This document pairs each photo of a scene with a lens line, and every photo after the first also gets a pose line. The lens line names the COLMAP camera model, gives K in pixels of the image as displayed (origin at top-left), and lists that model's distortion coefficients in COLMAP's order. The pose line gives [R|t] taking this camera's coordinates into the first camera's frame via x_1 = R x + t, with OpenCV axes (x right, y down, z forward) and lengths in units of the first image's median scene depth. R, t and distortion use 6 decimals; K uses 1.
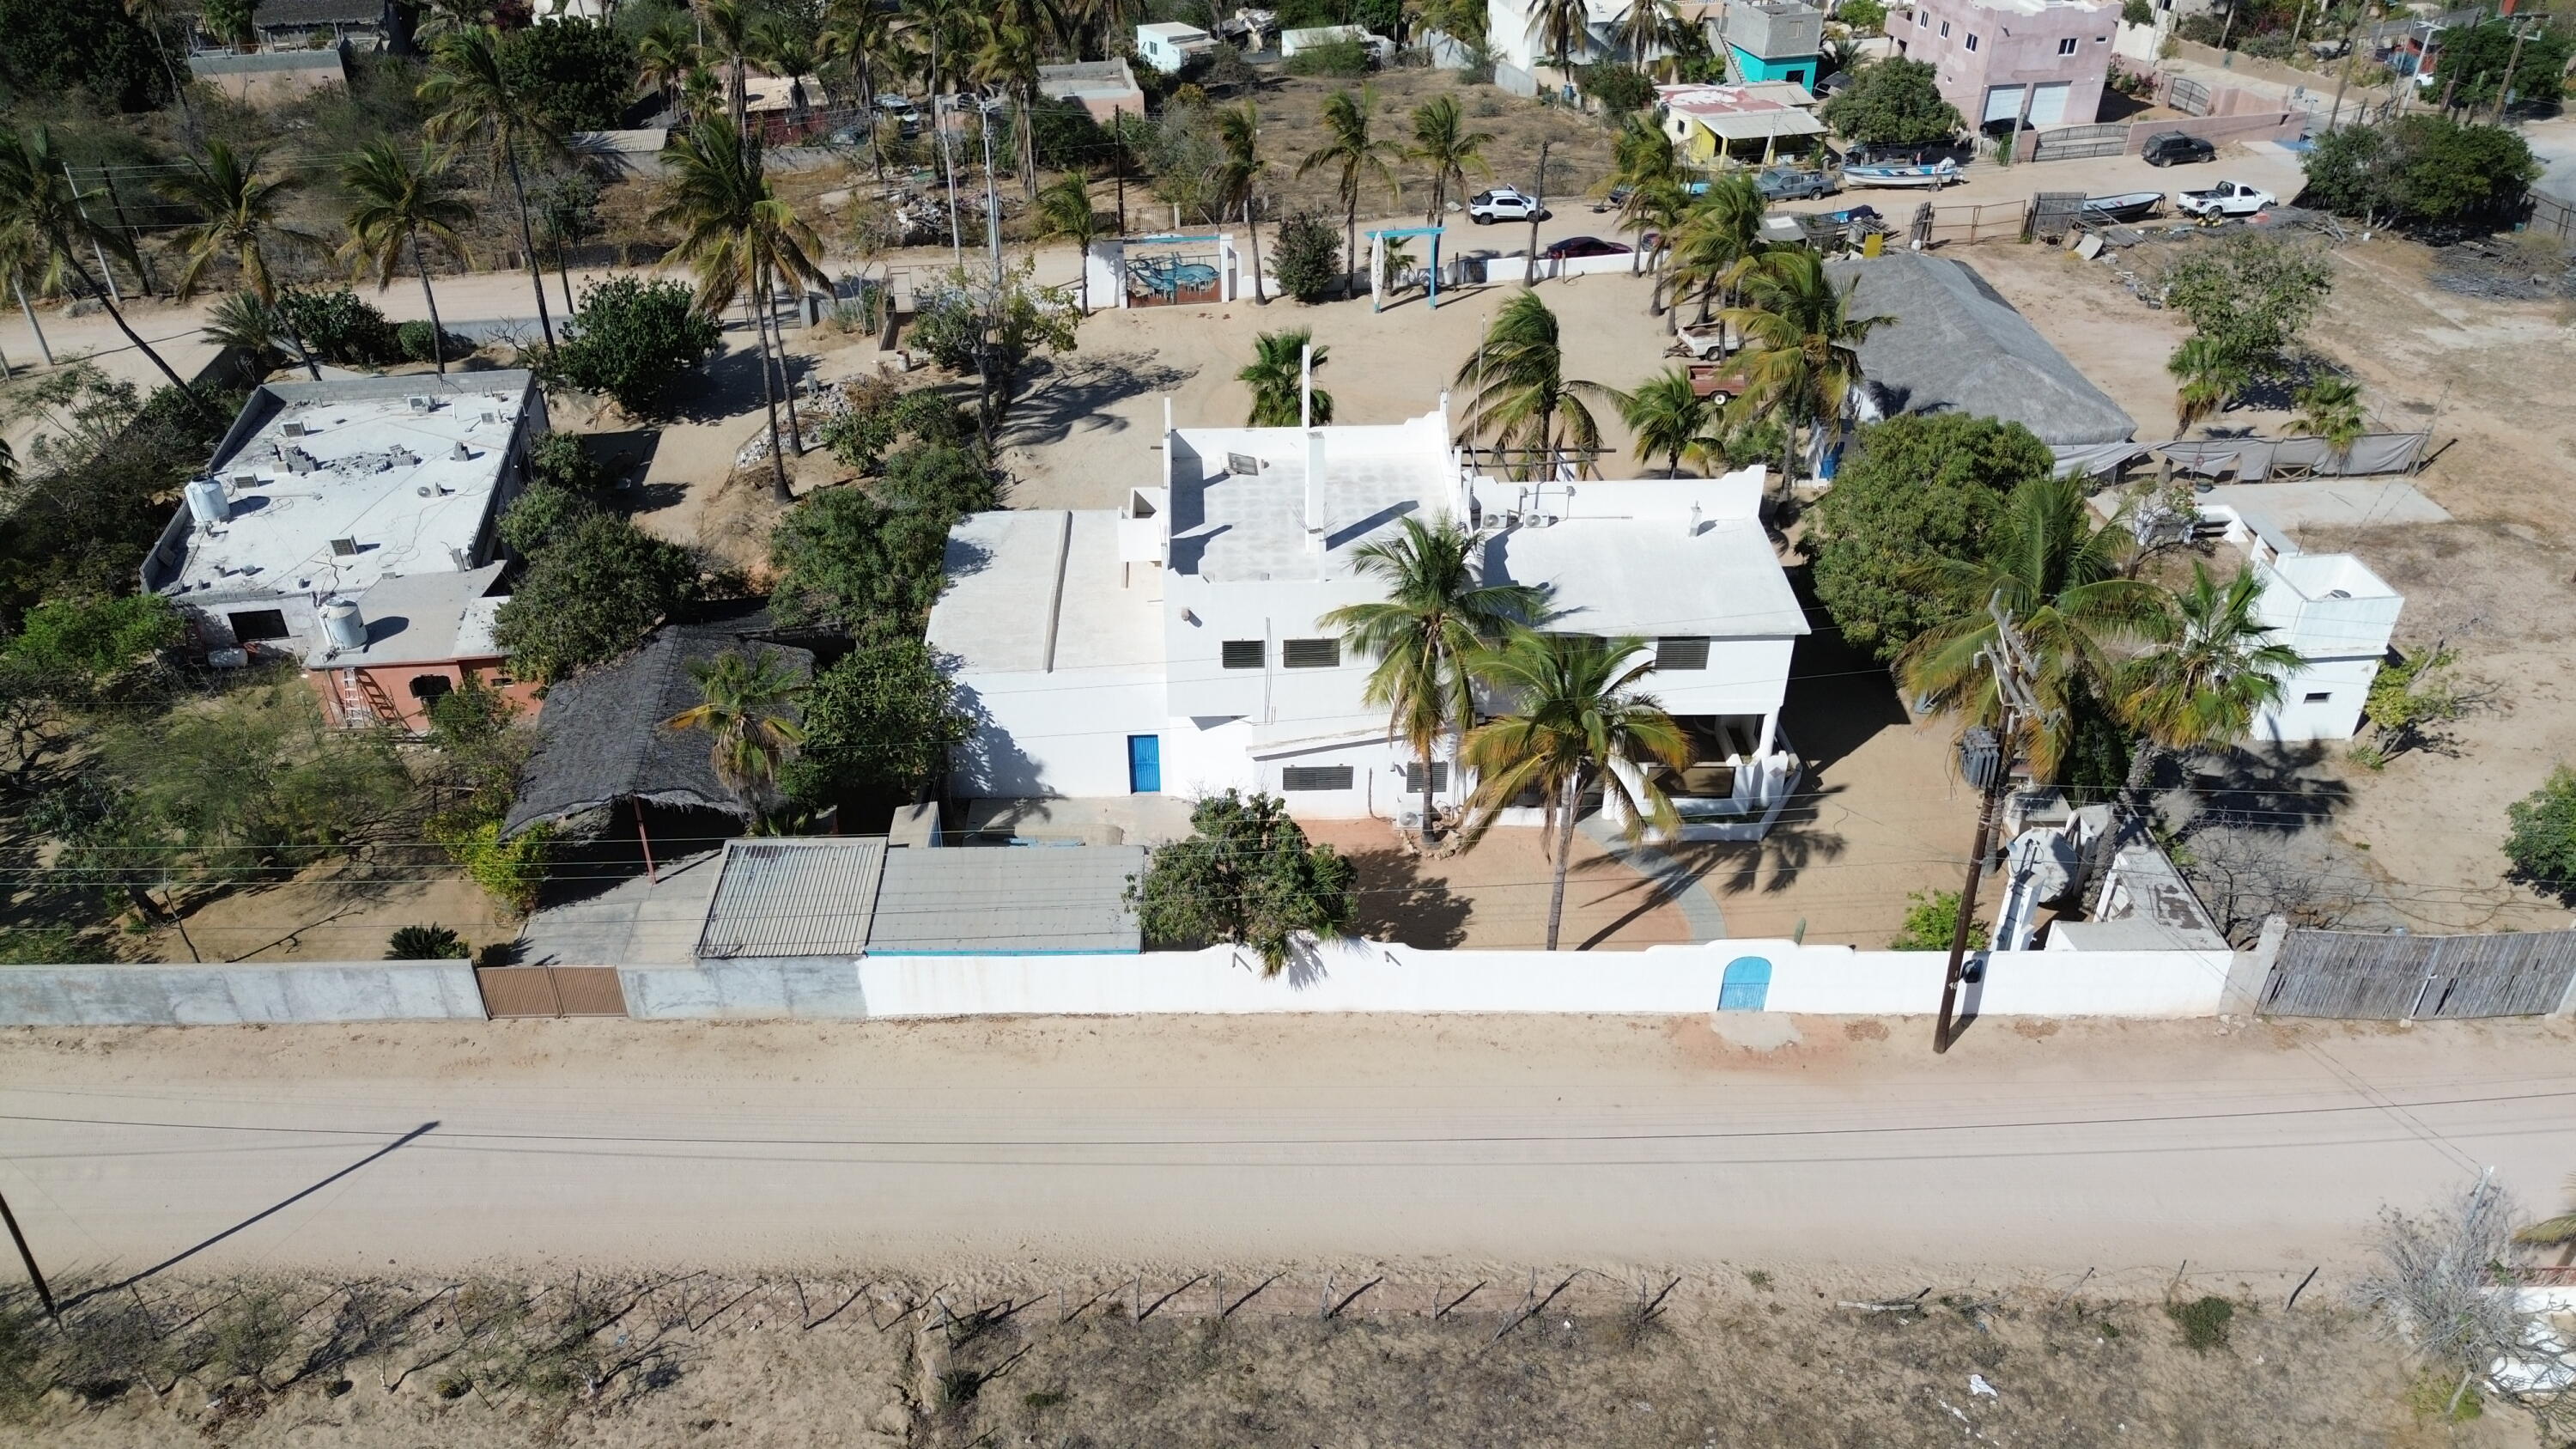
lens RADIAL K [[1826.9, 0, 1283.3], [0, 1826.9, 724.4], [0, 0, 1]] dist [0.077363, -0.078793]
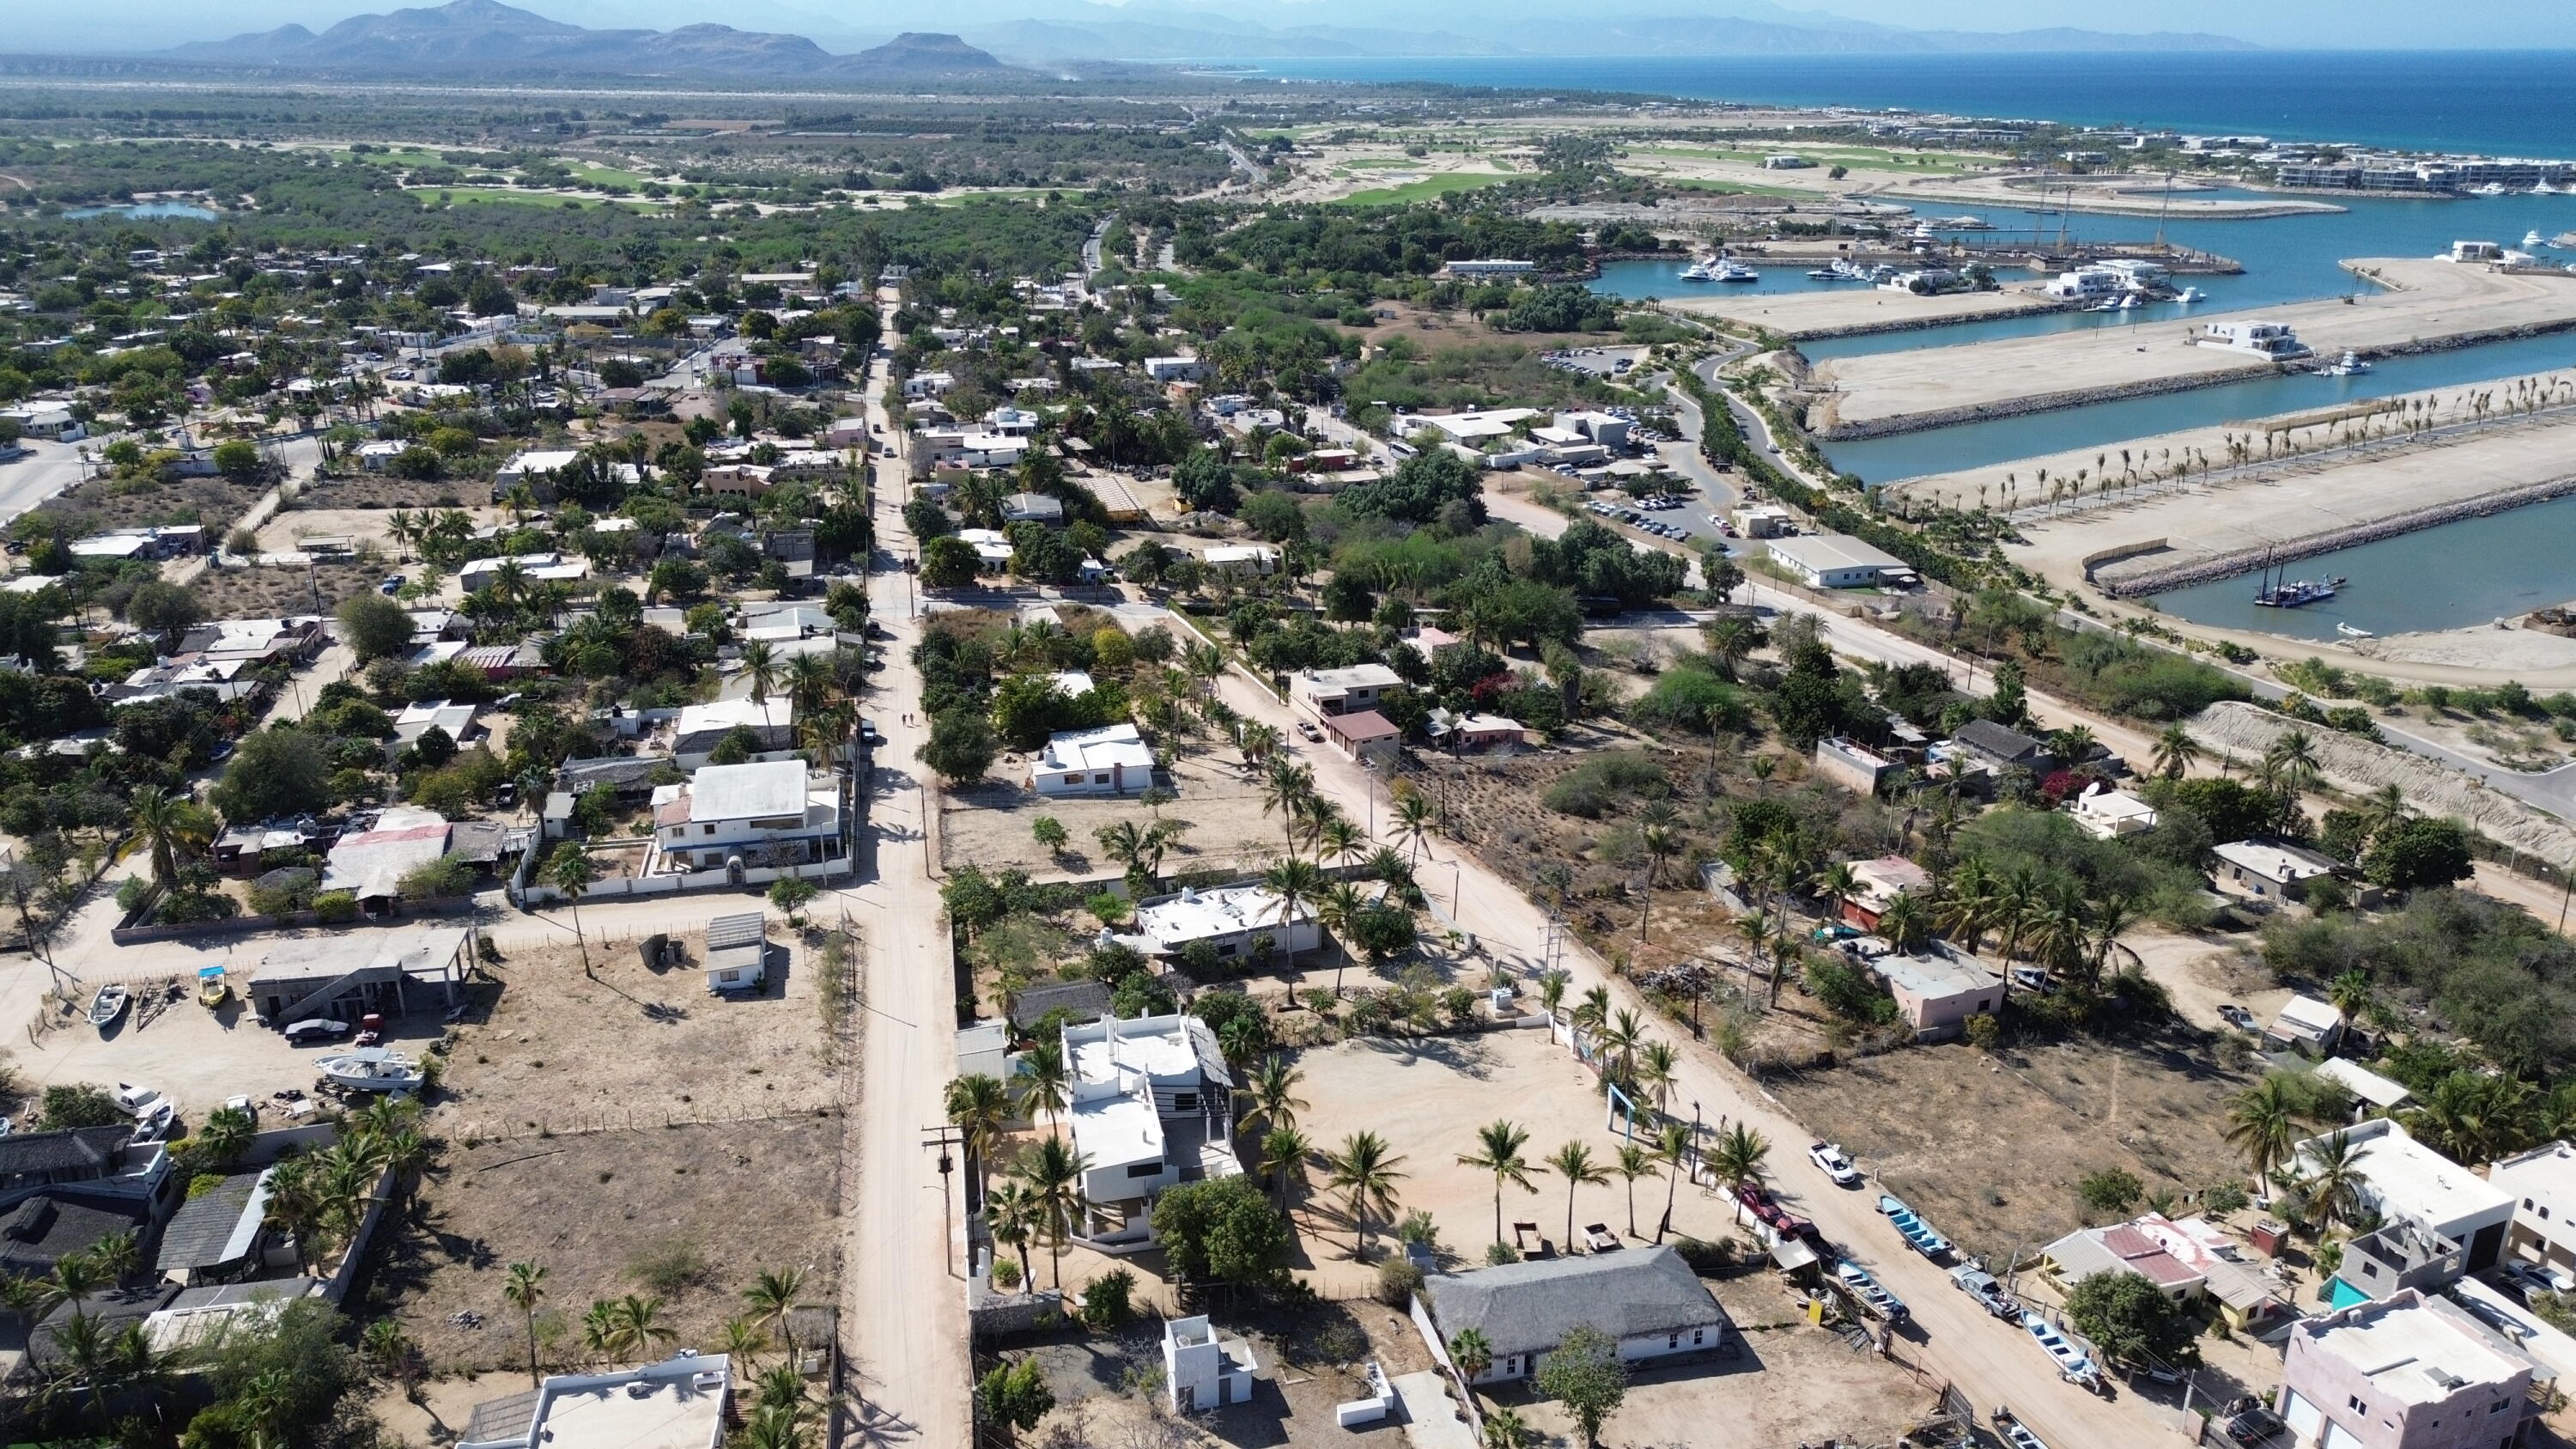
lens RADIAL K [[1826.9, 0, 1283.3], [0, 1826.9, 724.4], [0, 0, 1]] dist [0.077363, -0.078793]
pose [[0.180232, 0.343013, -0.921878, 2.058208], [-0.542069, 0.816699, 0.197900, -1.012978], [0.820779, 0.464053, 0.333132, 0.038611]]
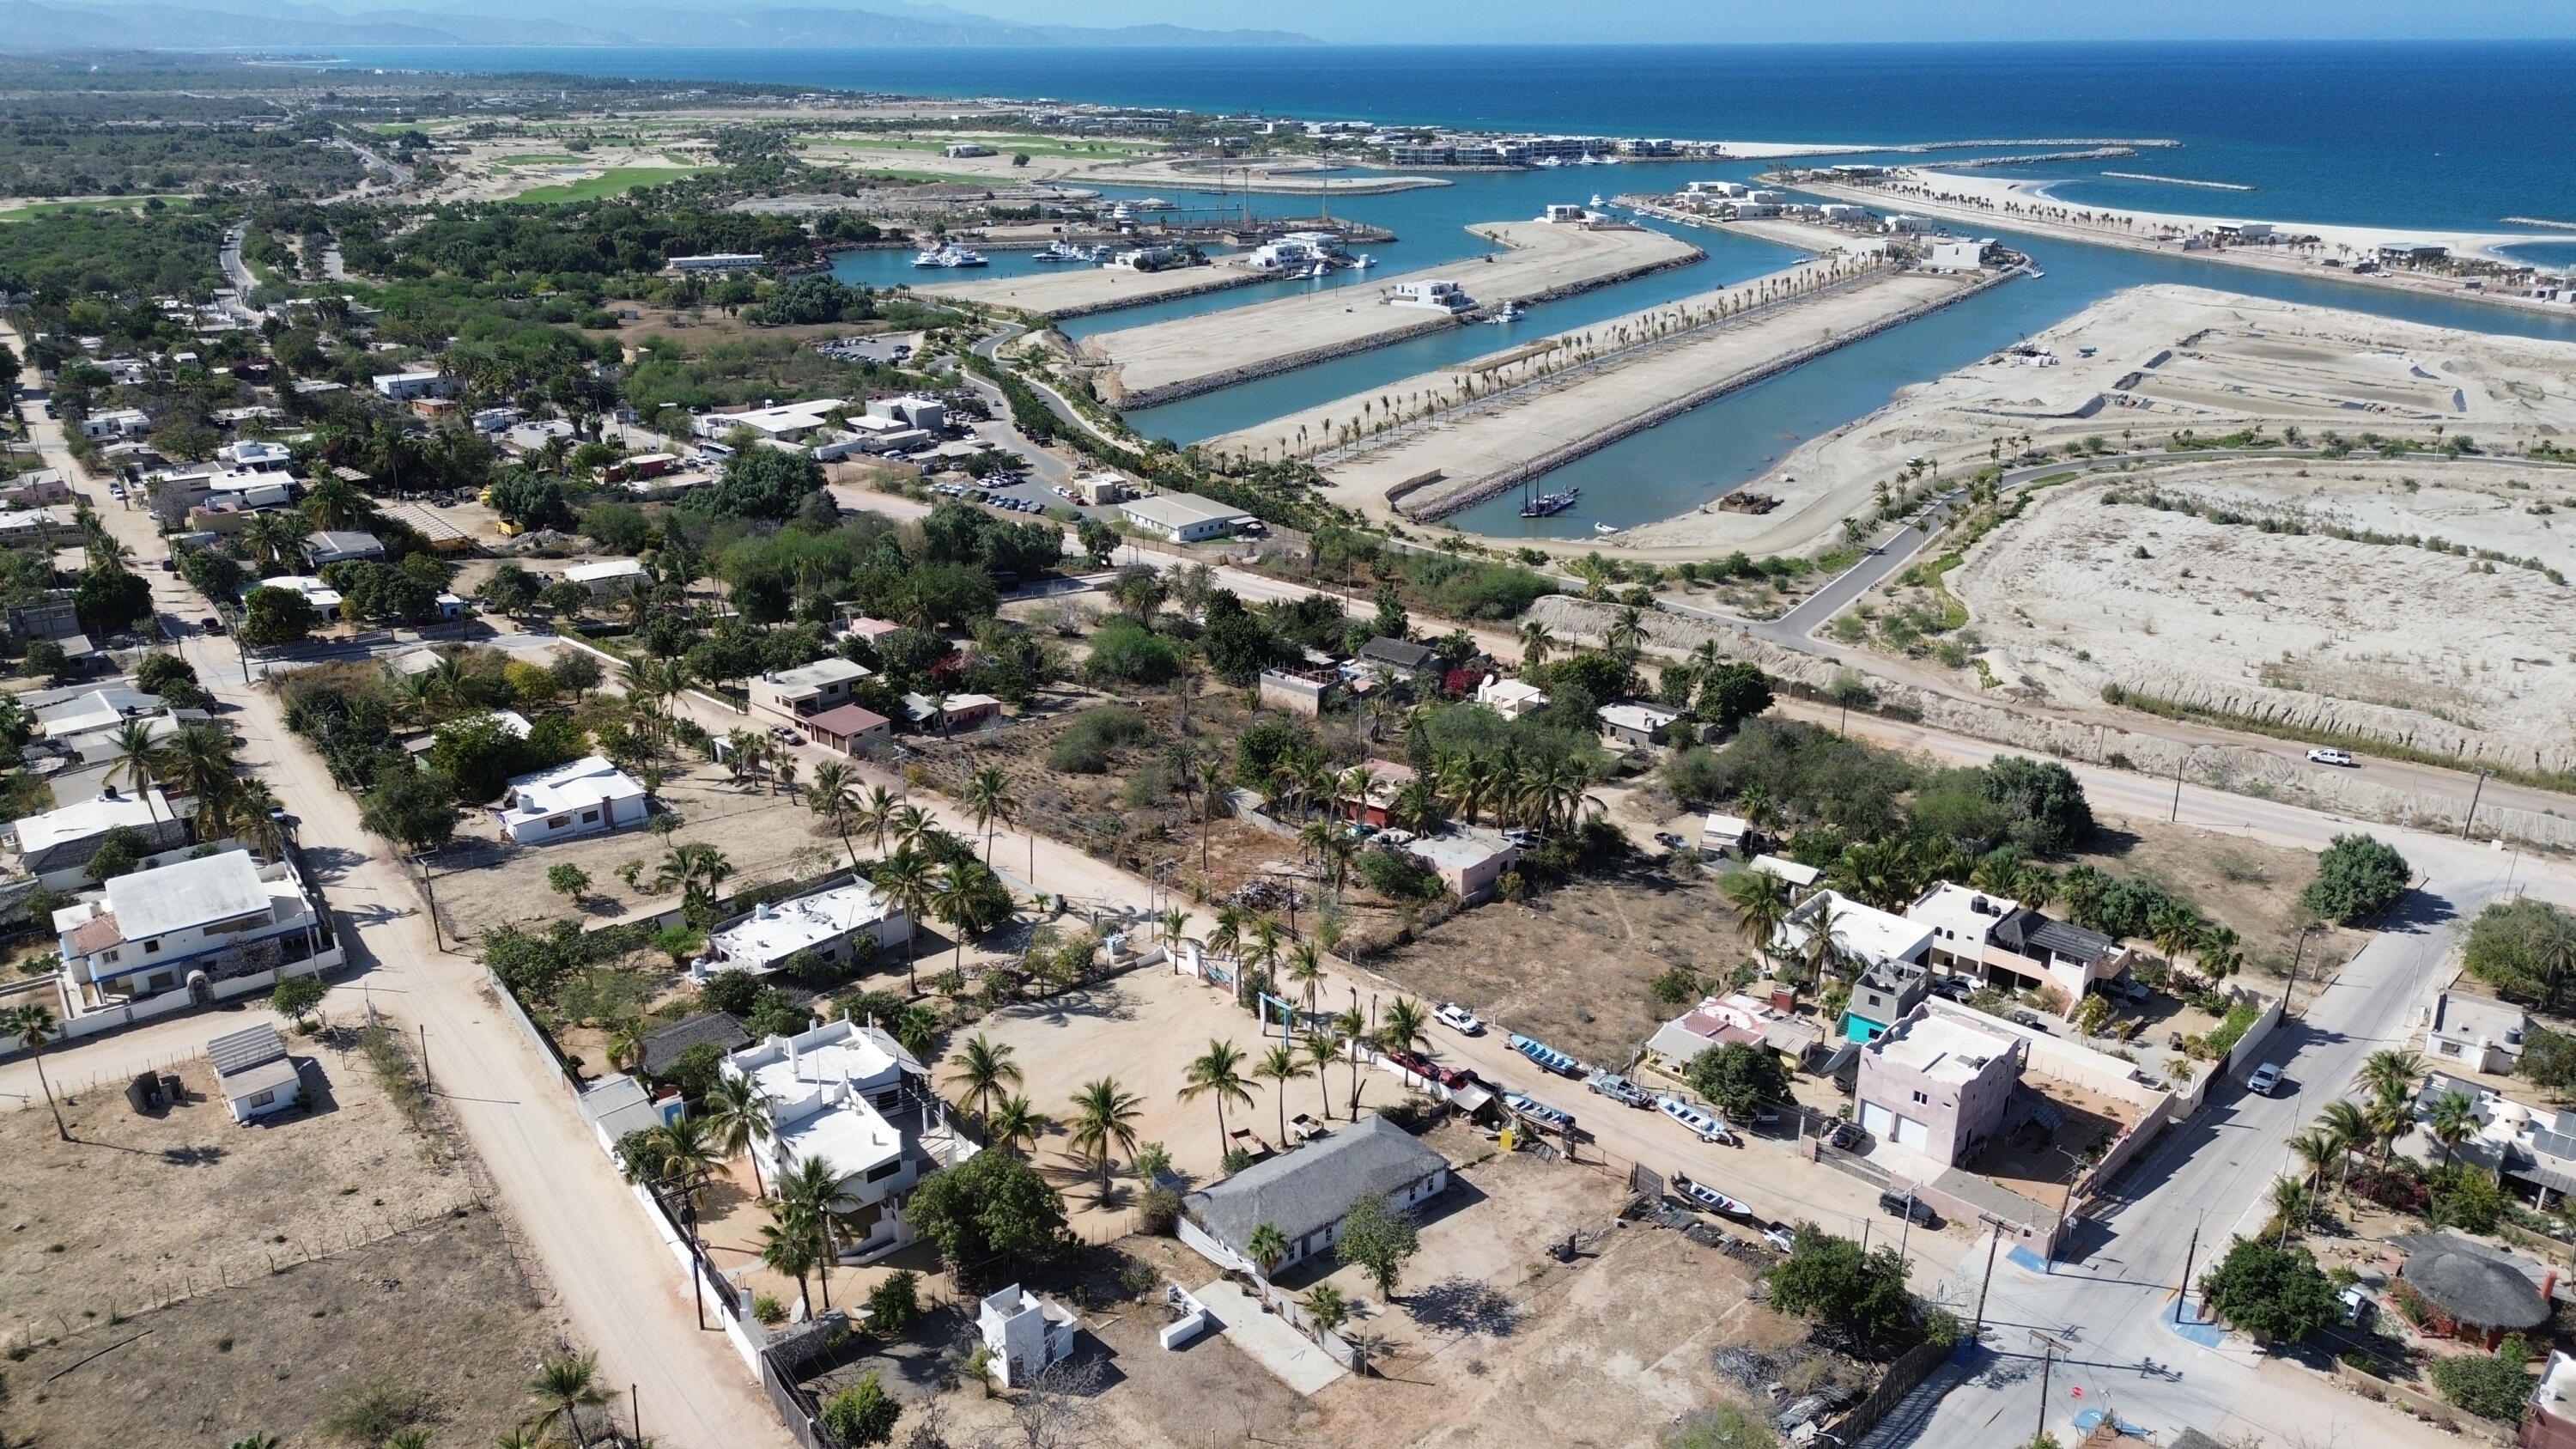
lens RADIAL K [[1821.0, 0, 1284.4], [0, 1821.0, 732.7], [0, 0, 1]] dist [0.076399, -0.070803]
pose [[0.581020, 0.290046, -0.760453, 1.938904], [-0.447749, 0.894159, -0.001057, -0.722955], [0.679660, 0.341106, 0.649392, -0.357322]]
